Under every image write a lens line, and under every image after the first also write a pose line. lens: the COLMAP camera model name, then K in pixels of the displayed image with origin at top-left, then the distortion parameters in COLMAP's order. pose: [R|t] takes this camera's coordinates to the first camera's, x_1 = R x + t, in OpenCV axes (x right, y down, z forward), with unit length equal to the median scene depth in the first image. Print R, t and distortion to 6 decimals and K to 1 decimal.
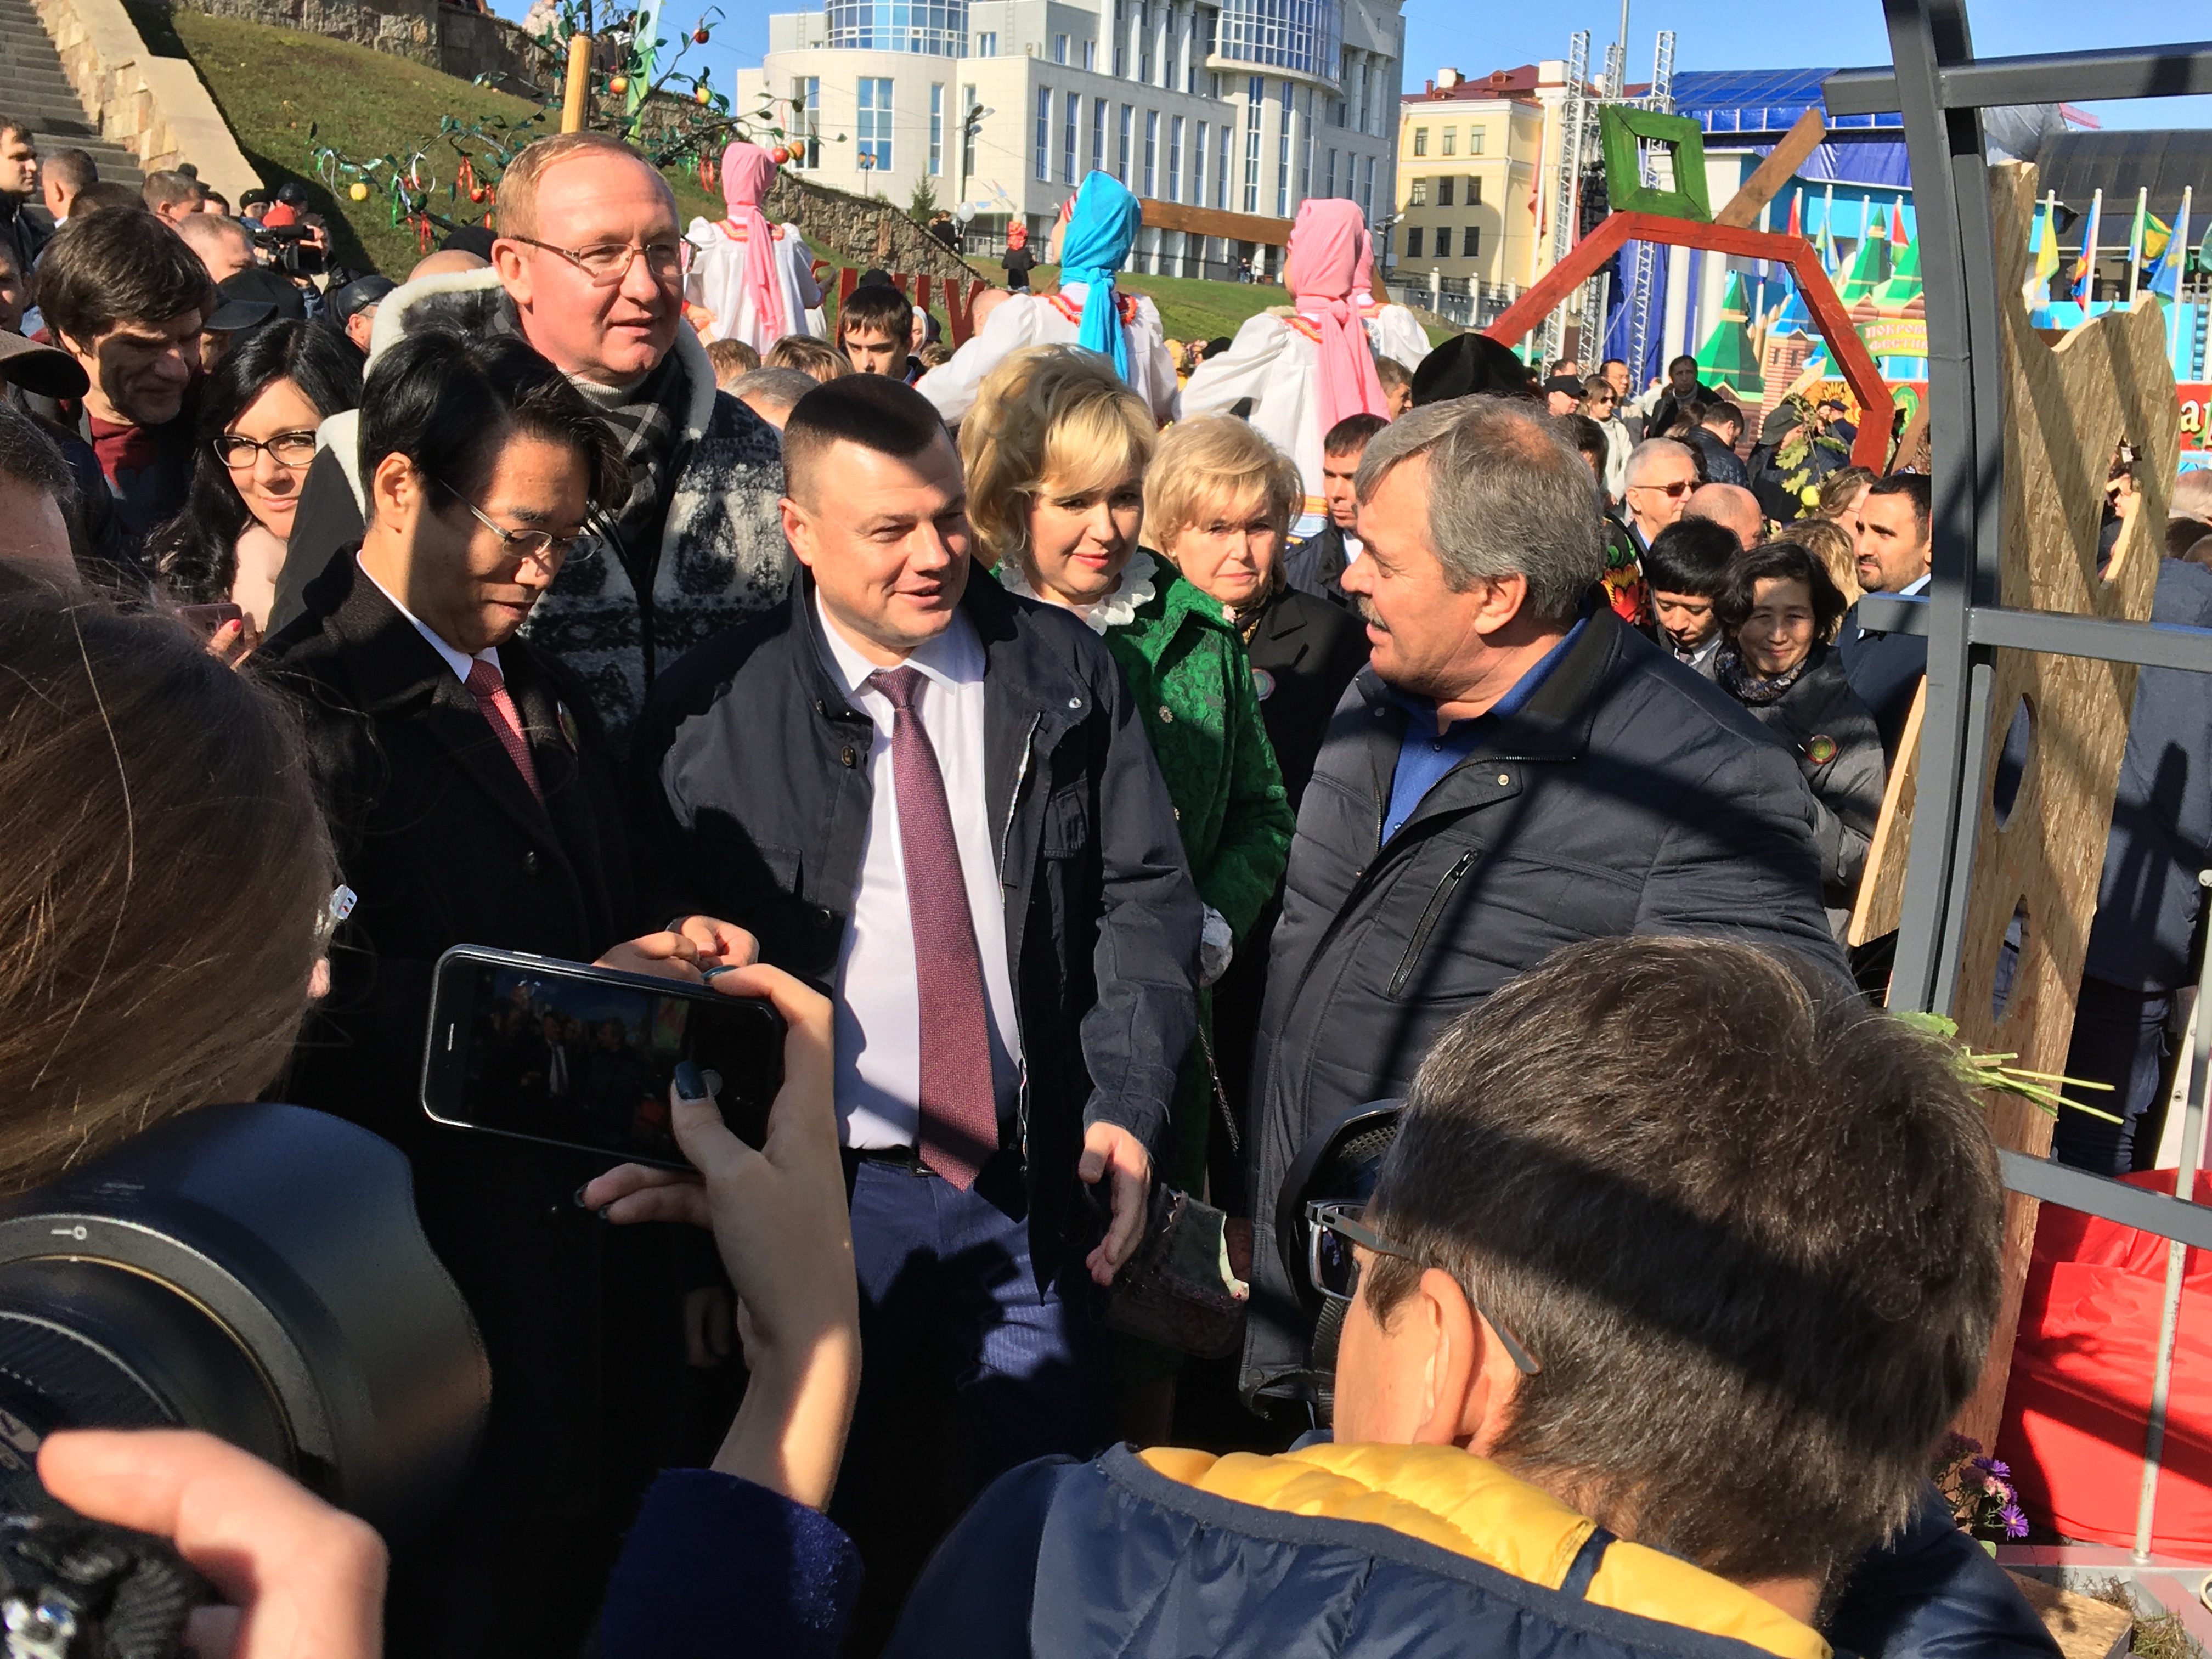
lens RADIAL K [[2581.4, 0, 1106.0], [0, 2581.4, 829.5], [0, 0, 1]] dist [0.111484, 0.003388]
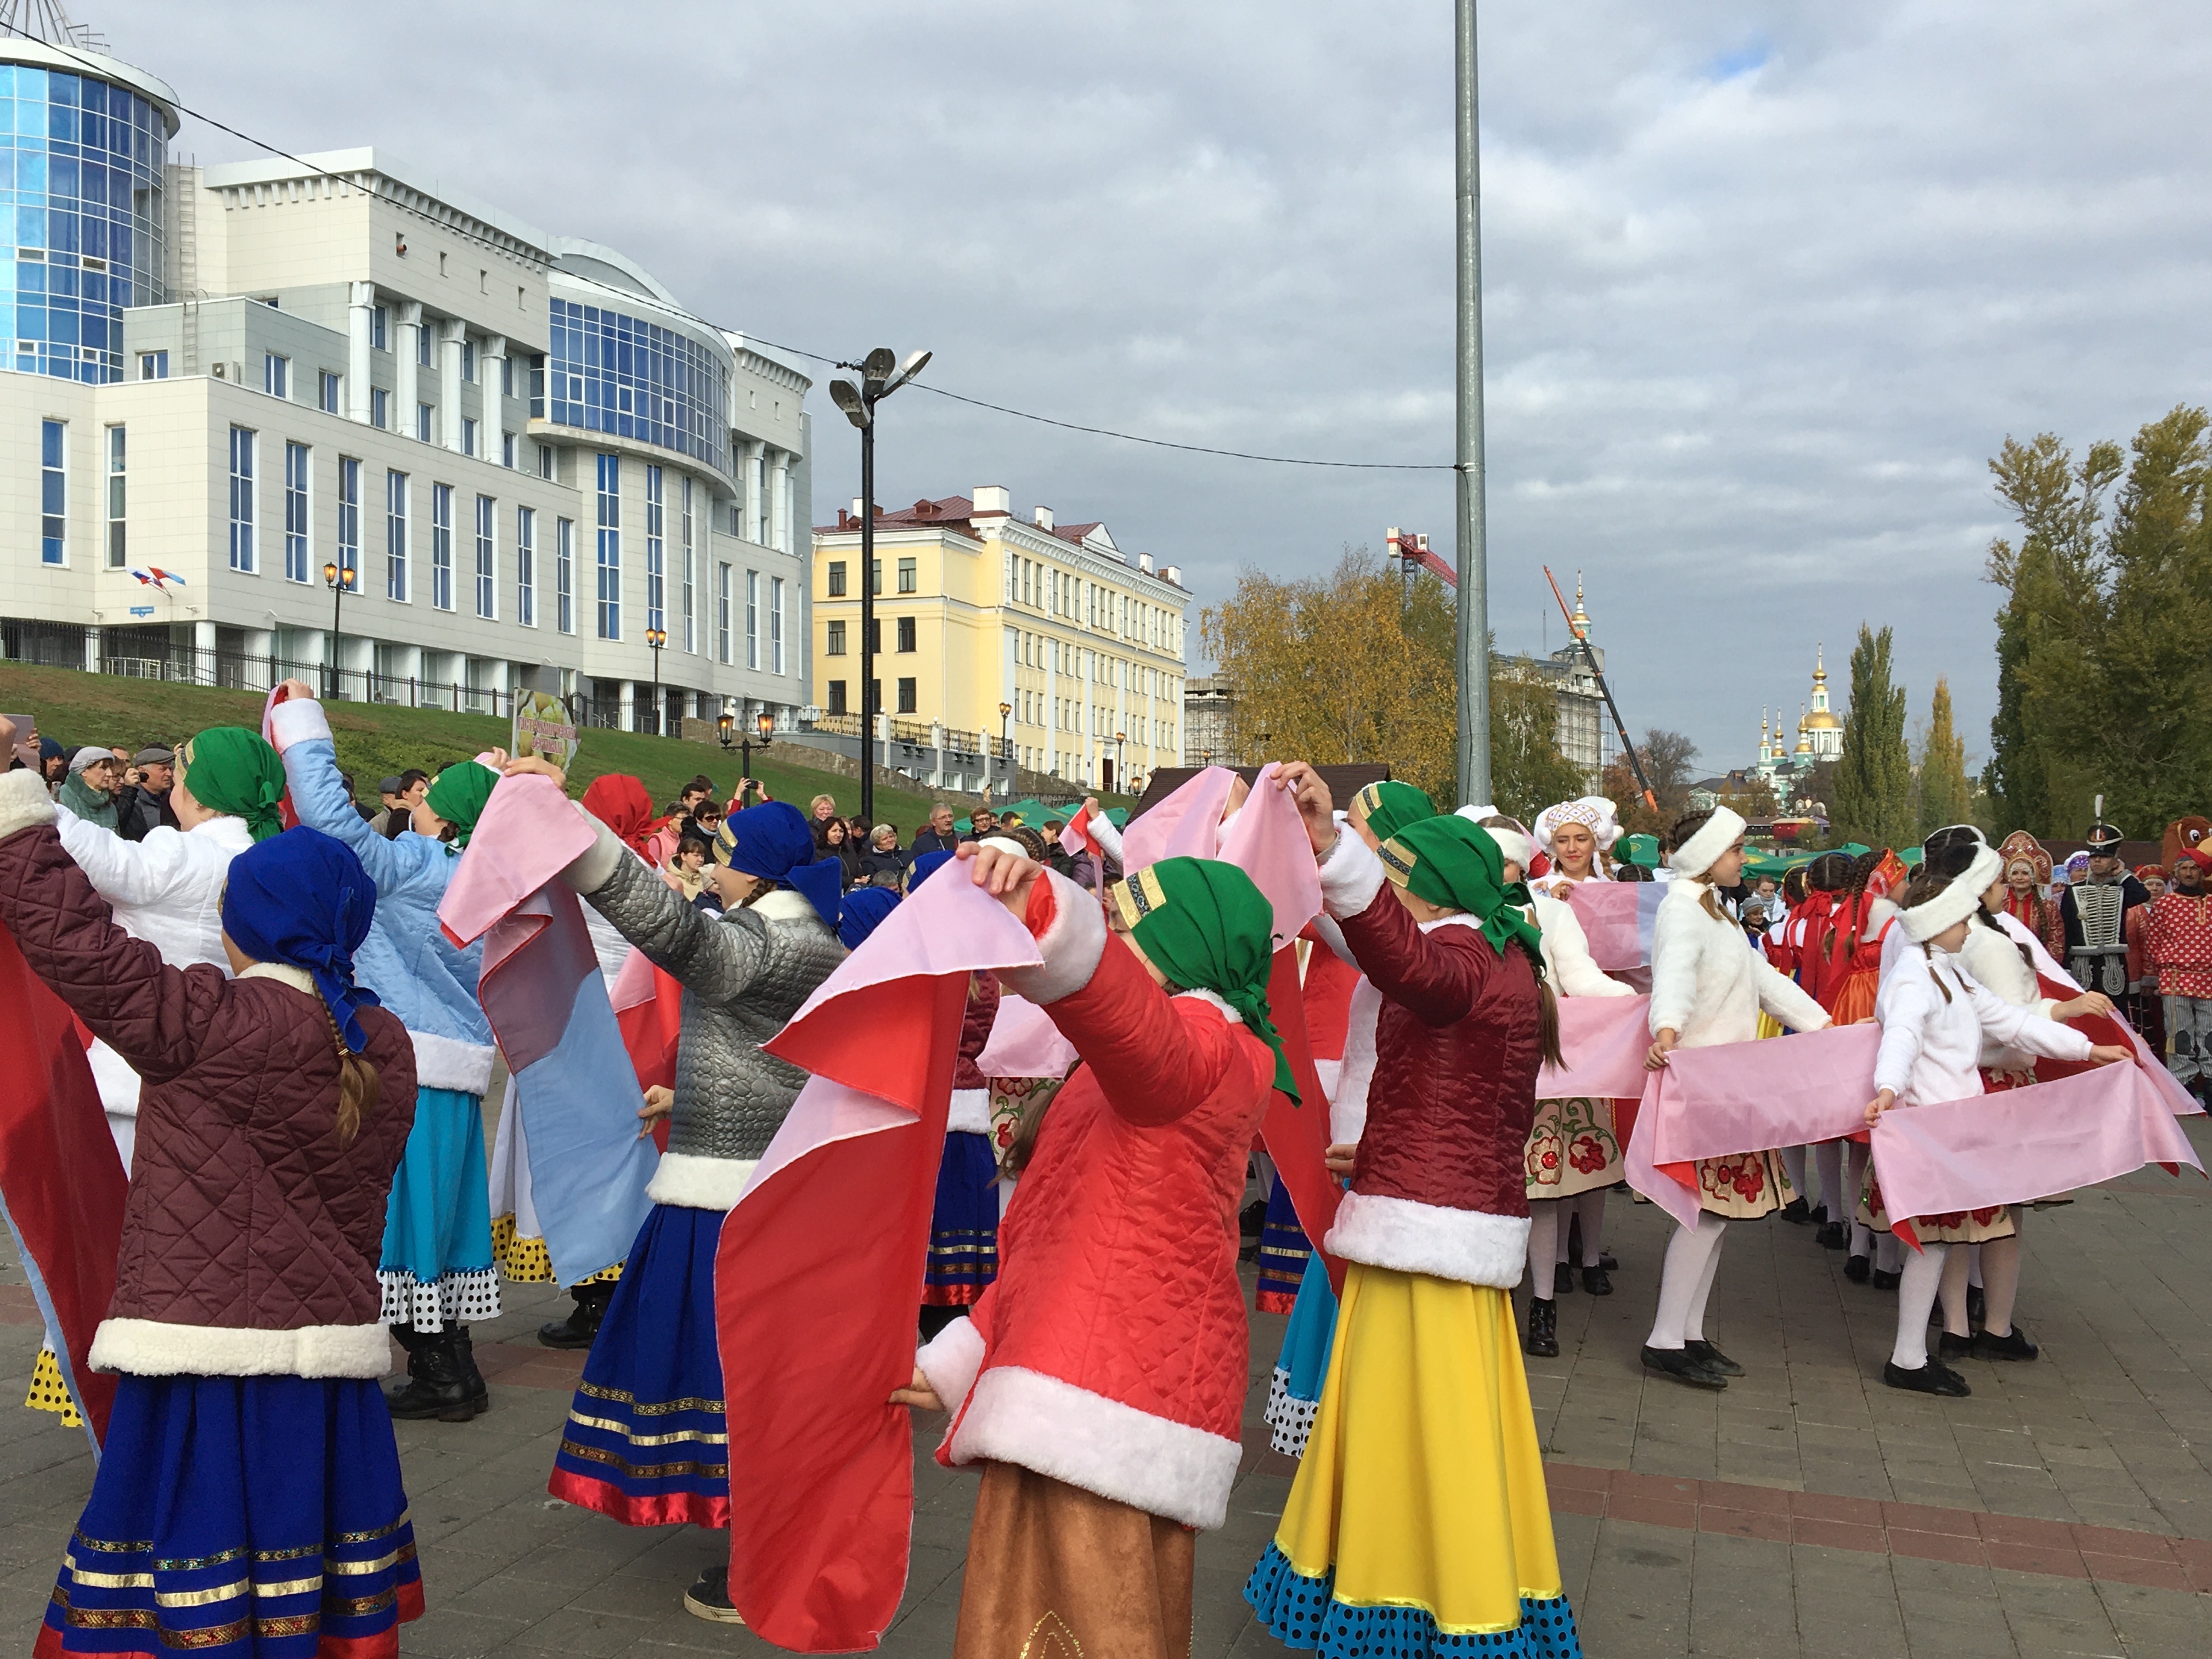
lens RADIAL K [[2313.1, 0, 1106.0], [0, 2313.1, 829.5], [0, 0, 1]] dist [0.007175, 0.013803]
pose [[0.971421, -0.036766, 0.234499, 0.038748], [0.079638, 0.981150, -0.176075, -0.068825], [-0.223605, 0.189718, 0.956038, 0.397338]]
